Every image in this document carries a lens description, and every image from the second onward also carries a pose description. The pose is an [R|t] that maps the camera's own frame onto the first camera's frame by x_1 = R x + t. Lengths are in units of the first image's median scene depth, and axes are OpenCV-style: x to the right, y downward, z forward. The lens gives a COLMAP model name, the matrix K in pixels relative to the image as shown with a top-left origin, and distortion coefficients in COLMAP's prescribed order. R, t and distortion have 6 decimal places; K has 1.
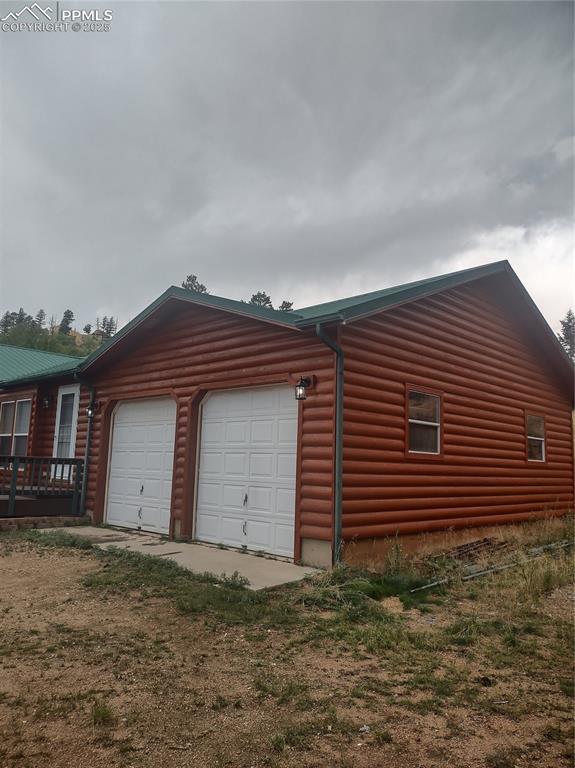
lens RADIAL K [[551.7, 0, 293.8], [0, 551.7, 383.8], [0, 0, 1]] dist [0.039349, -0.024891]
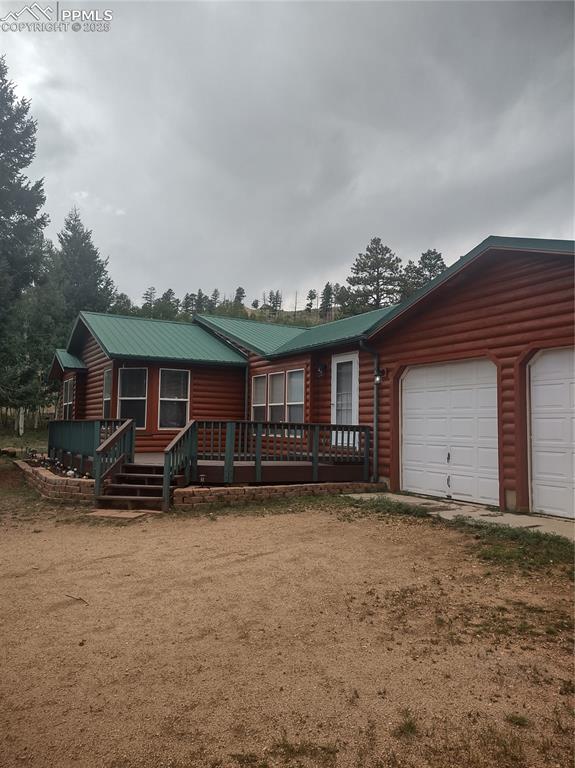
lens RADIAL K [[551.7, 0, 279.5], [0, 551.7, 386.0], [0, 0, 1]] dist [0.039349, -0.024891]
pose [[0.954879, -0.033322, -0.295121, -0.244268], [0.052230, 0.997040, 0.056417, -0.000633], [0.292368, -0.069286, 0.953793, 0.010215]]
